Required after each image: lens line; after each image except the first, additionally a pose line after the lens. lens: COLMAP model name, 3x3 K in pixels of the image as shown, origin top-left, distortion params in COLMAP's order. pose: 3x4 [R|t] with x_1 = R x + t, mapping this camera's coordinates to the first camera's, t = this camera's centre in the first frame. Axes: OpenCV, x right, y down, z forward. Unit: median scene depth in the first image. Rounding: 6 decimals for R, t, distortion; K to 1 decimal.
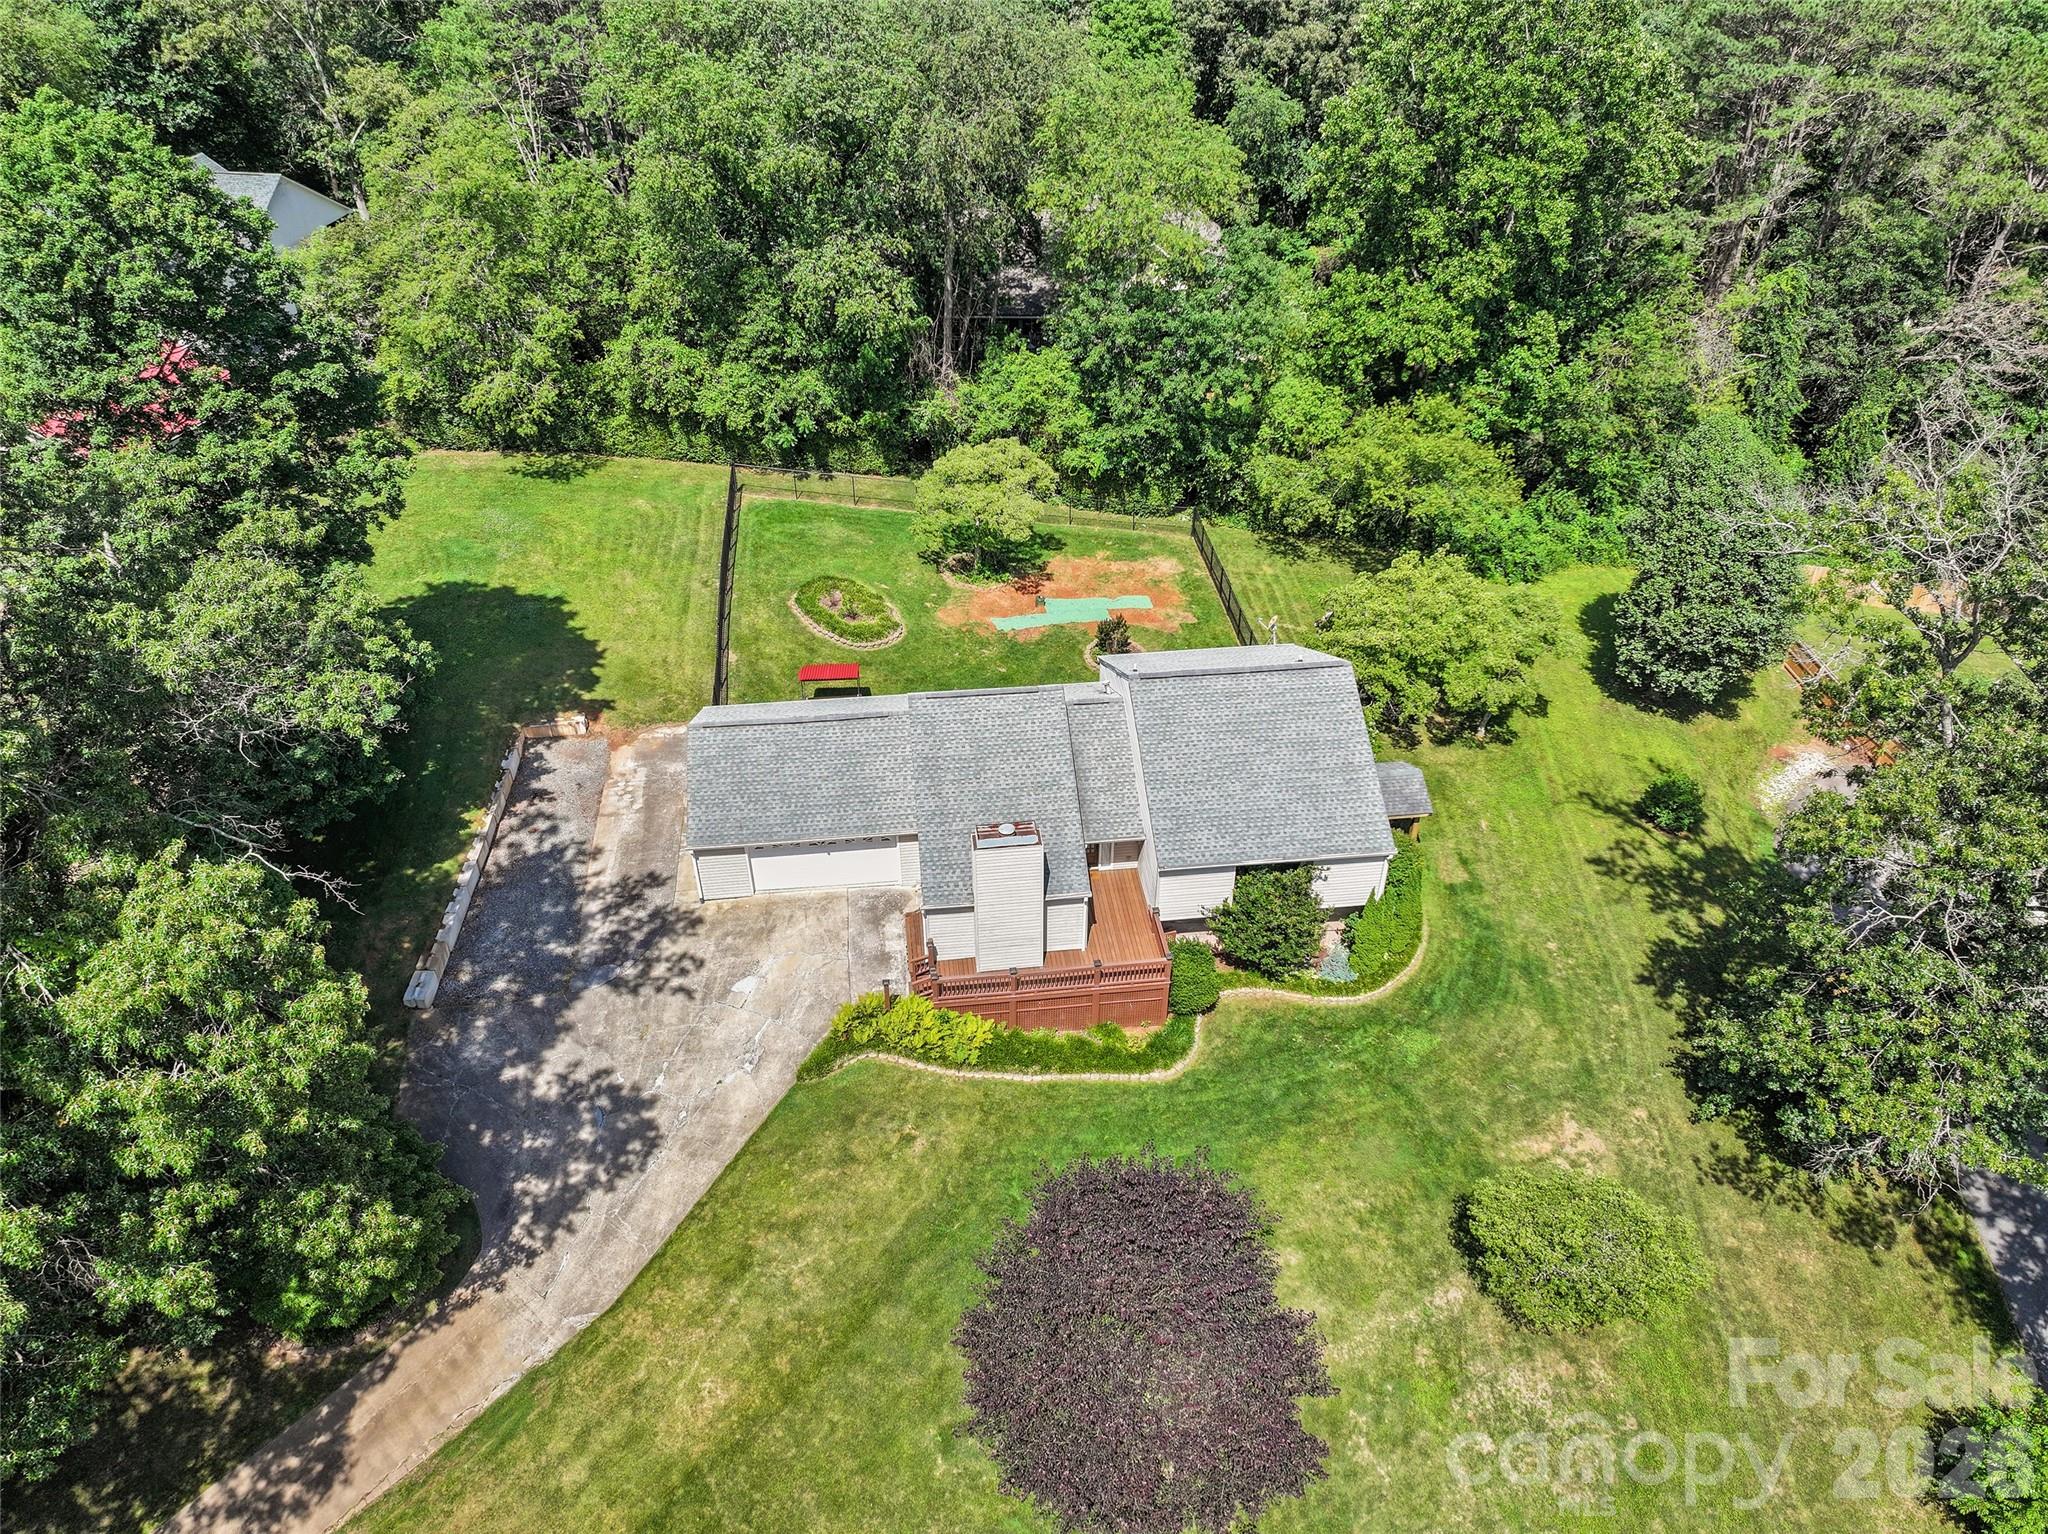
lens RADIAL K [[1443.9, 0, 1030.4], [0, 1443.9, 768.7], [0, 0, 1]] dist [0.000039, 0.011923]
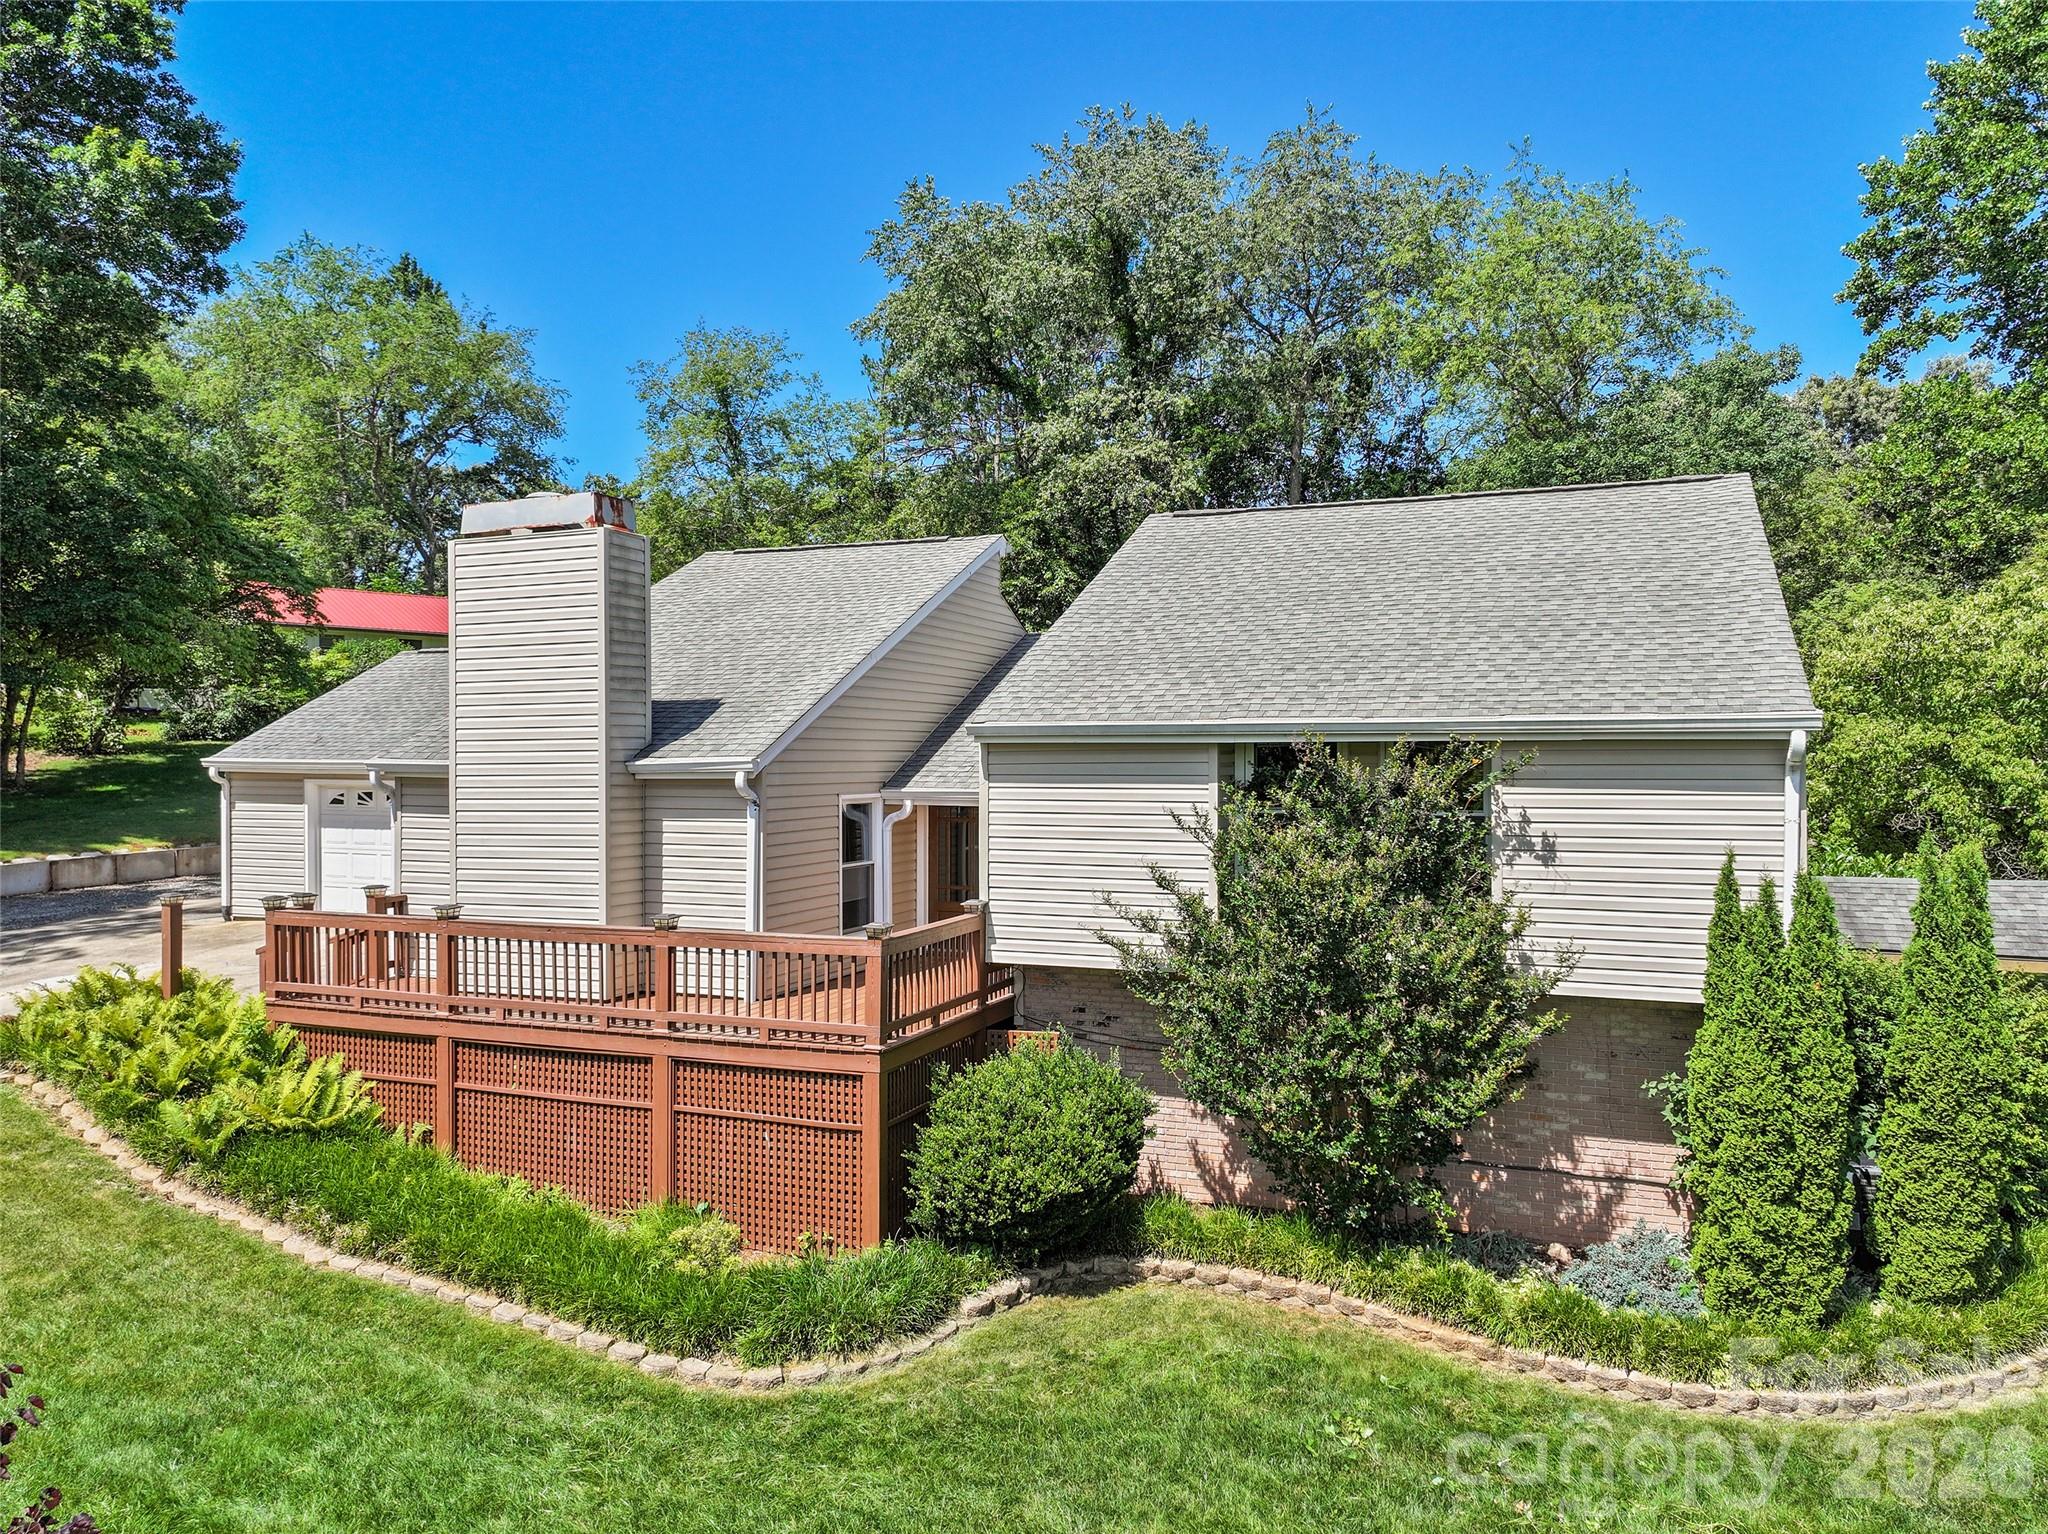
lens RADIAL K [[1443.9, 0, 1029.5], [0, 1443.9, 770.7], [0, 0, 1]] dist [0.000039, 0.011923]
pose [[0.877771, -0.000199, -0.479081, 0.250921], [-0.286397, 0.801423, -0.525069, 0.238443], [0.384051, 0.598098, 0.703409, 0.763982]]
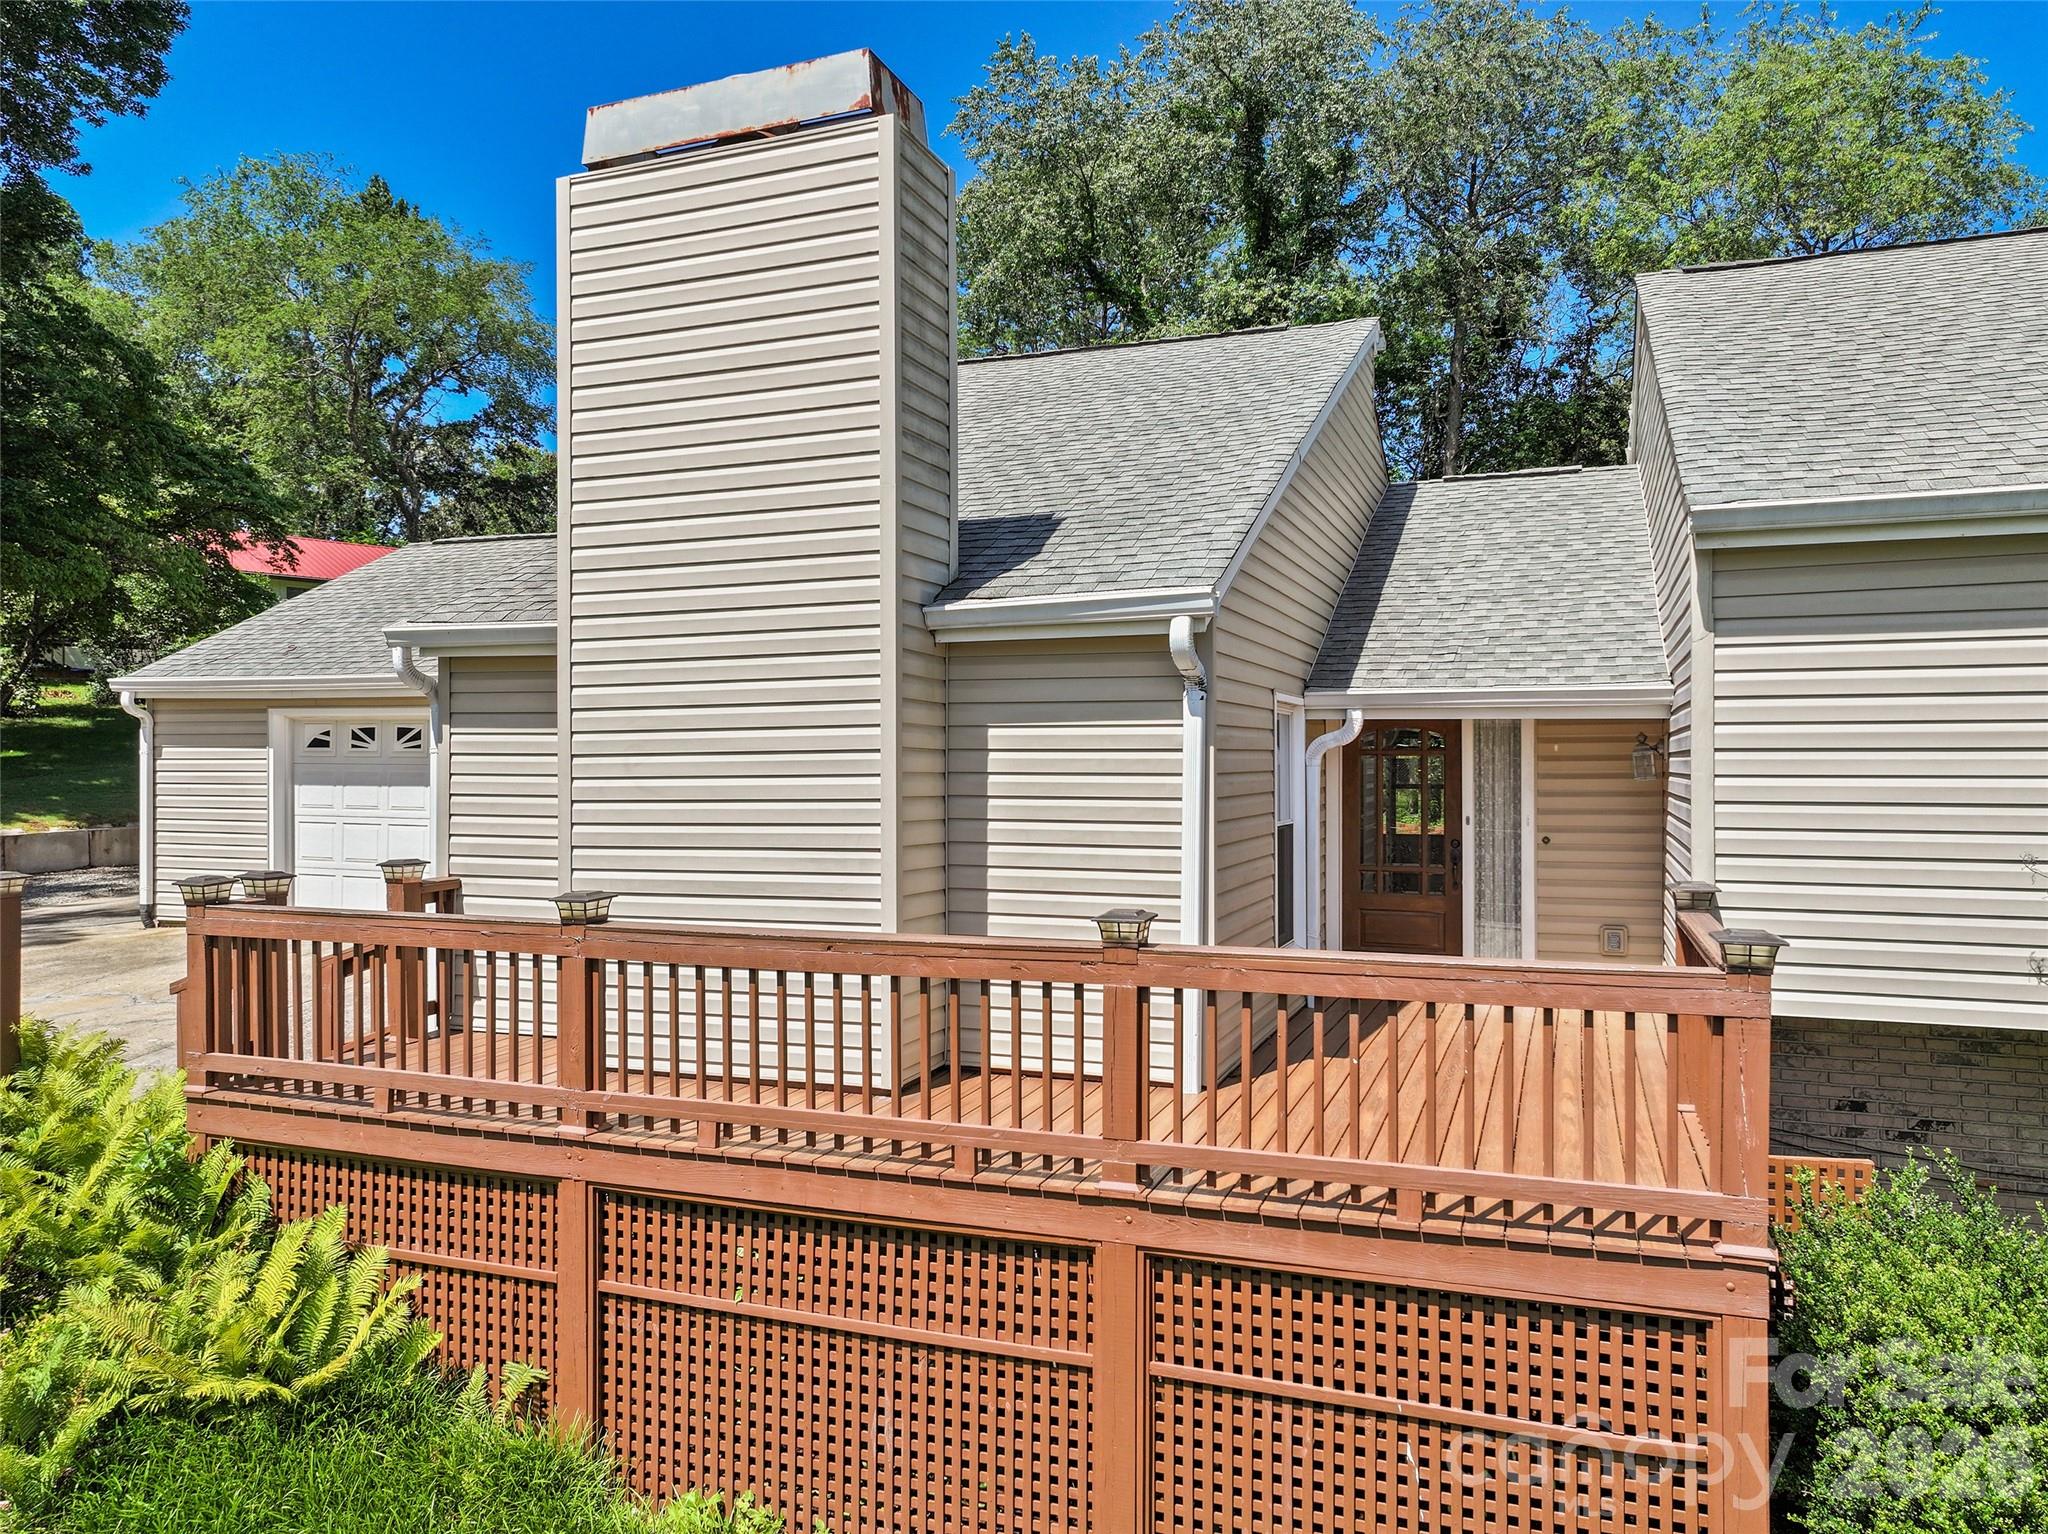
lens RADIAL K [[1443.9, 0, 1032.7], [0, 1443.9, 765.1], [0, 0, 1]] dist [0.000039, 0.011923]
pose [[0.888047, -0.002482, -0.459746, 0.095434], [-0.275467, 0.797743, -0.536400, 0.187969], [0.368091, 0.602993, 0.707749, 0.860673]]
